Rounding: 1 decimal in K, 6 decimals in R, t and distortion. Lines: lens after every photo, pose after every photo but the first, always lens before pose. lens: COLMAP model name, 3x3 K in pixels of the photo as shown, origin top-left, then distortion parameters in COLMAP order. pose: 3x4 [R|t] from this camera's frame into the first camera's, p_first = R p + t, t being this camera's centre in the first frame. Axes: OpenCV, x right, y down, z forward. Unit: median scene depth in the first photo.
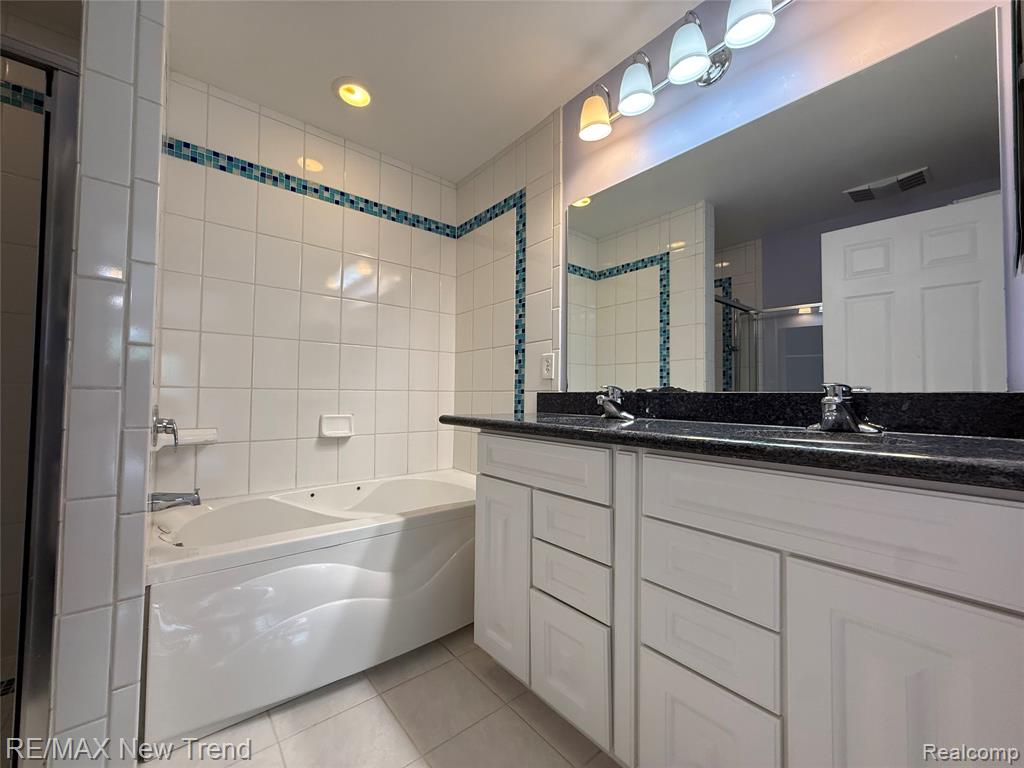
lens RADIAL K [[408.6, 0, 512.0], [0, 408.6, 384.0], [0, 0, 1]] dist [-0.000505, -0.000525]
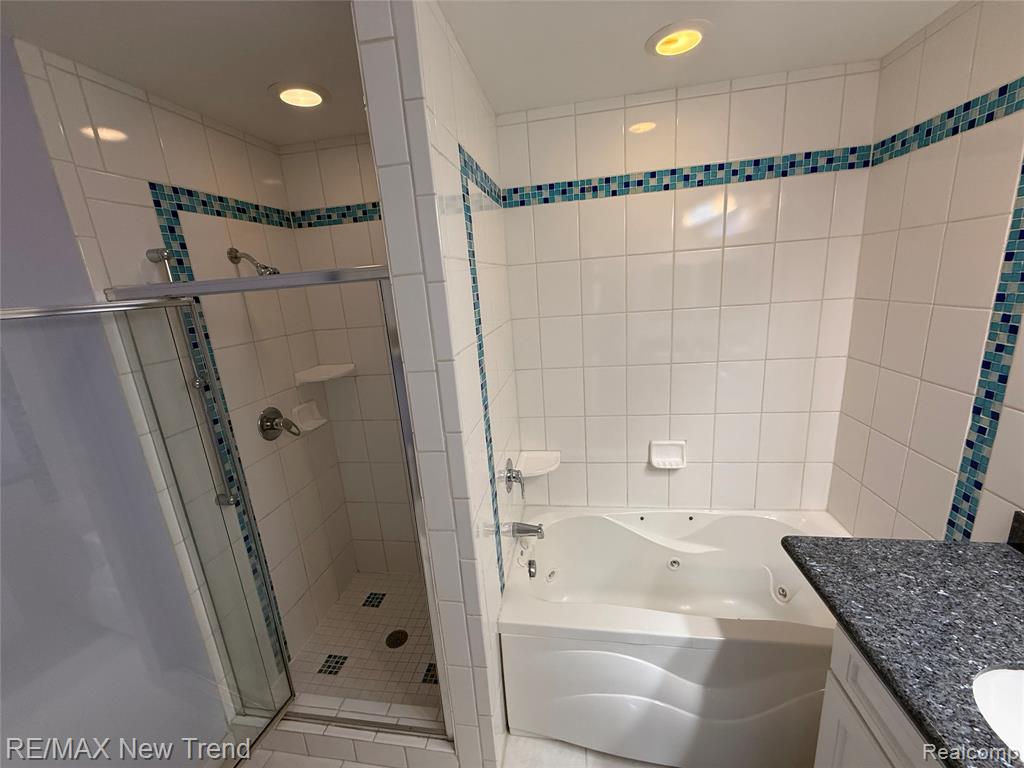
lens RADIAL K [[408.6, 0, 512.0], [0, 408.6, 384.0], [0, 0, 1]] dist [-0.000505, -0.000525]
pose [[0.650794, 0.128321, -0.748332, 0.010586], [0.102764, 0.961658, 0.254271, -0.314482], [0.752268, -0.242380, 0.612655, 0.212725]]
